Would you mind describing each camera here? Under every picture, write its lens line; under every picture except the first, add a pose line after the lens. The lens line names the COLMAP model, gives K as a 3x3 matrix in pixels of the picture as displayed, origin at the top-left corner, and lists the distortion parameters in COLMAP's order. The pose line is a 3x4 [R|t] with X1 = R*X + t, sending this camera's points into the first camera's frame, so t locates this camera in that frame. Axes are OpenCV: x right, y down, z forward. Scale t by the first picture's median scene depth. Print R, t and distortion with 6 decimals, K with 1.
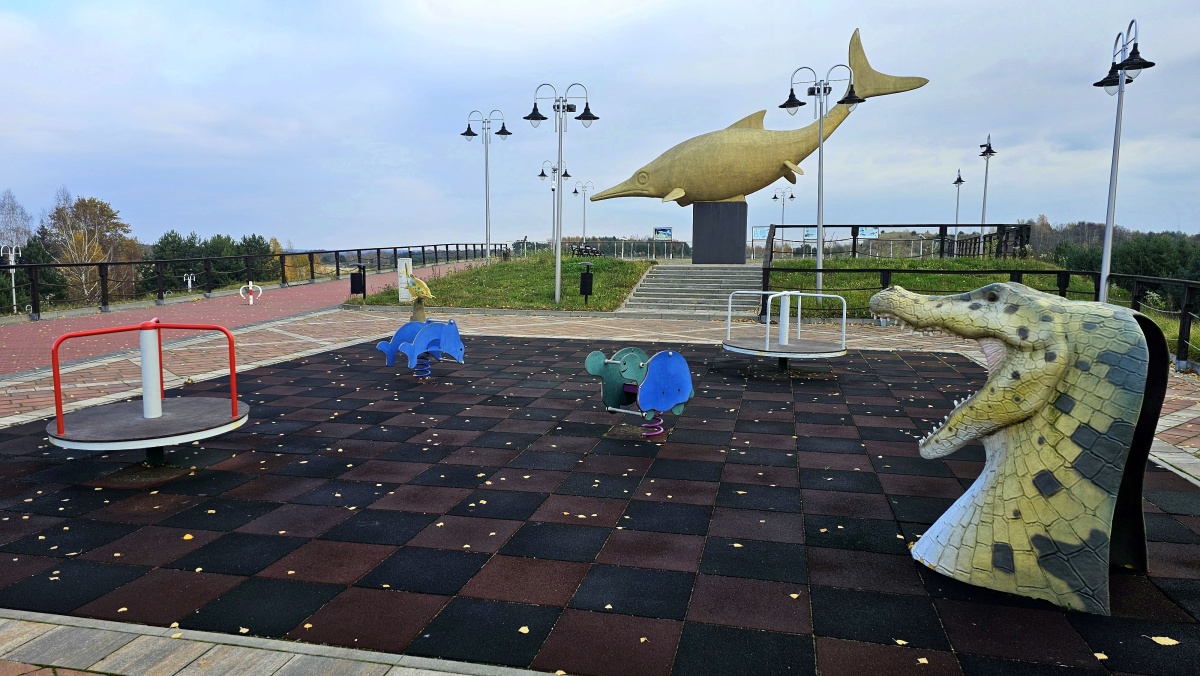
lens RADIAL K [[783.3, 0, 593.7], [0, 783.3, 331.8], [0, 0, 1]] dist [0.085306, -0.048026]
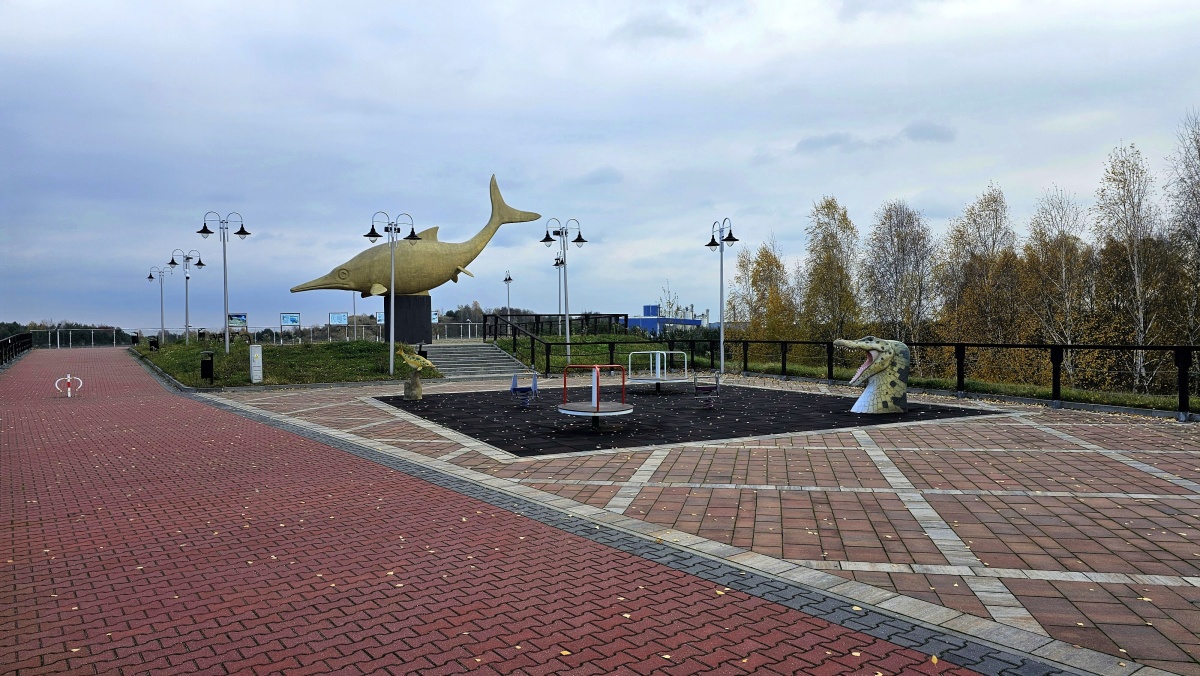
lens RADIAL K [[783.3, 0, 593.7], [0, 783.3, 331.8], [0, 0, 1]] dist [0.085306, -0.048026]
pose [[0.781742, -0.020449, 0.623267, -0.587250], [0.085290, 0.993576, -0.074378, 0.017650], [-0.617742, 0.111303, 0.778464, -0.231214]]
